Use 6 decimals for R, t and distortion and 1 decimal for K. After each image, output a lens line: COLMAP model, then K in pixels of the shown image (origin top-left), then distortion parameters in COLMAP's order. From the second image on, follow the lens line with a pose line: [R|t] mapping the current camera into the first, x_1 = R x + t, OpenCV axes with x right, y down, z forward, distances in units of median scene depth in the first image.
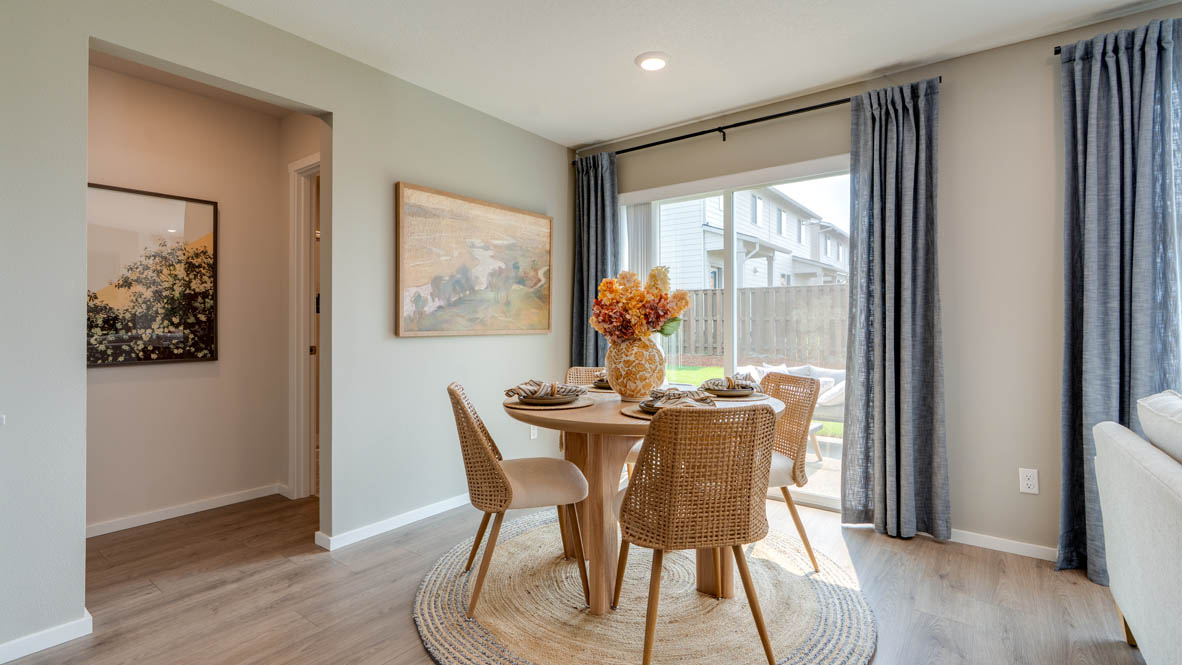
lens RADIAL K [[531.7, 0, 593.0], [0, 531.7, 321.4], [0, 0, 1]] dist [-0.008689, 0.001231]
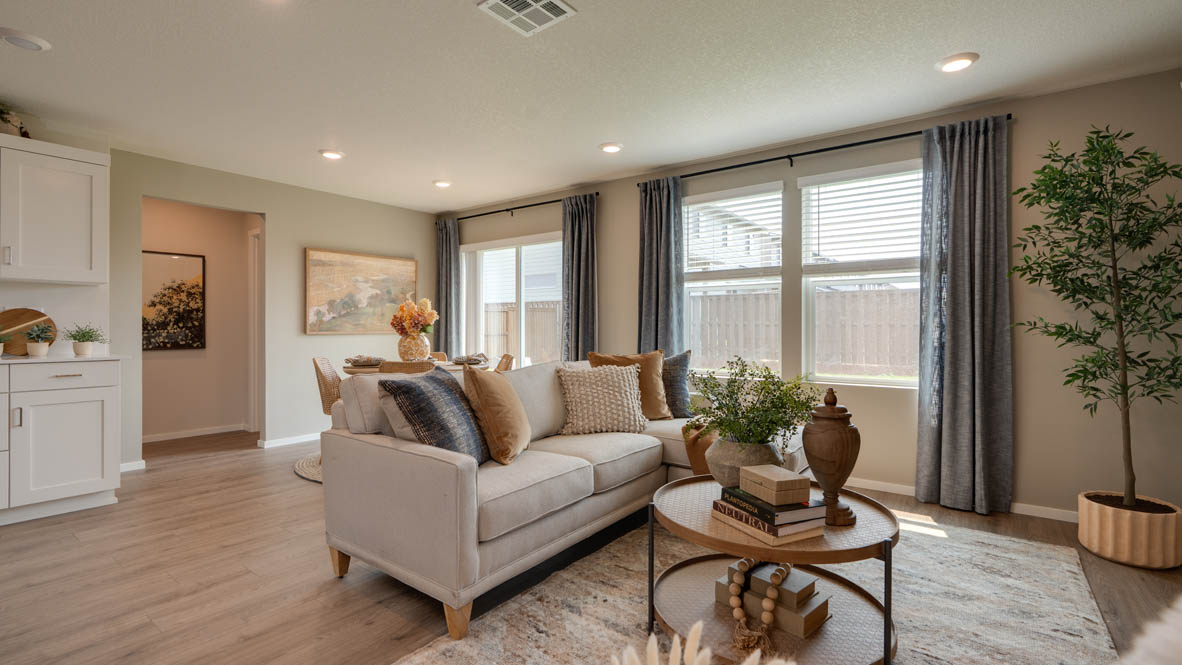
lens RADIAL K [[534.3, 0, 591.2], [0, 534.3, 327.9], [0, 0, 1]] dist [-0.008970, 0.000761]
pose [[0.999999, 0.000565, 0.000989, 0.568295], [-0.000569, 0.999991, 0.004092, -0.000869], [-0.000986, -0.004093, 0.999991, -0.761637]]
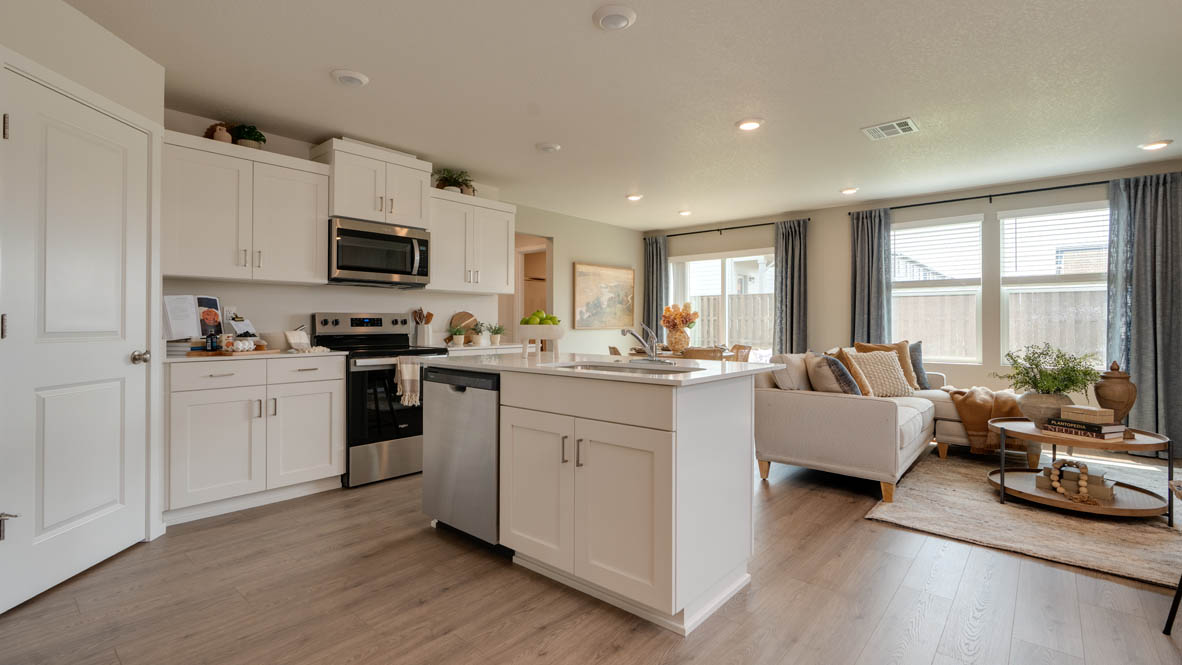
lens RADIAL K [[536.0, 0, 593.1], [0, 536.0, 317.6], [0, 0, 1]] dist [-0.002567, 0.000251]
pose [[0.997695, -0.000477, -0.067851, -0.123229], [0.000196, 0.999991, -0.004147, -0.011453], [0.067853, 0.004125, 0.997687, -1.283866]]
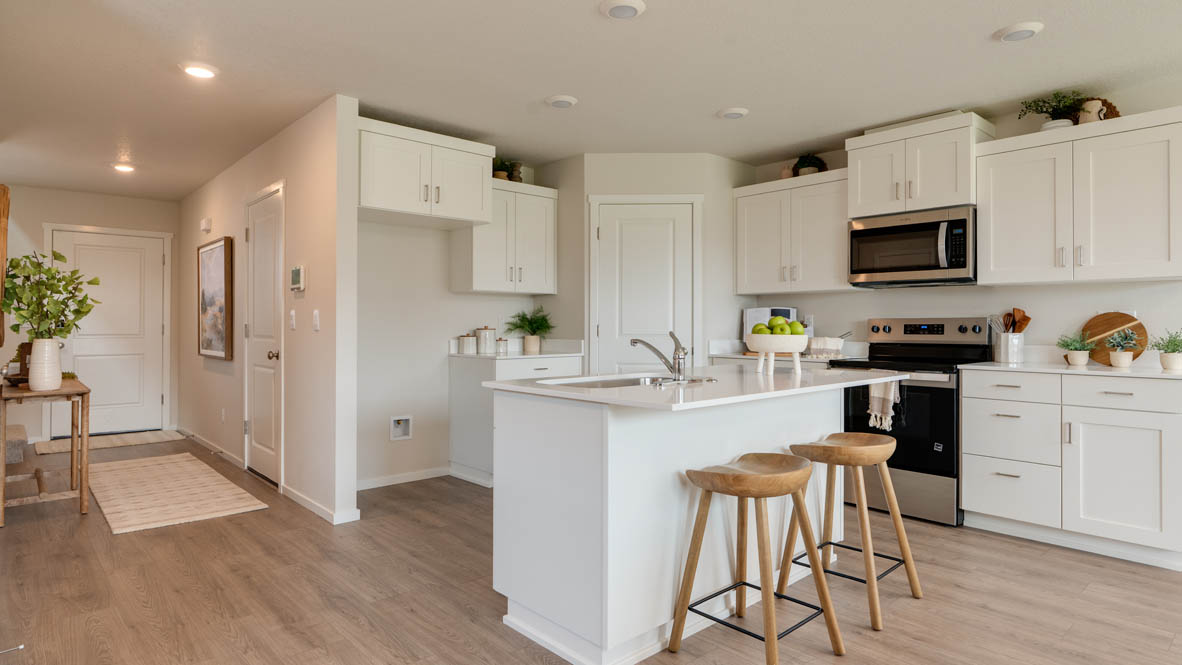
lens RADIAL K [[649.5, 0, 597.7], [0, 649.5, 318.3], [0, 0, 1]] dist [0.000824, 0.000570]
pose [[-0.189687, -0.009945, -0.981794, 0.745386], [0.003096, 0.999938, -0.010727, -0.016148], [0.981840, -0.005074, -0.189644, -0.355333]]
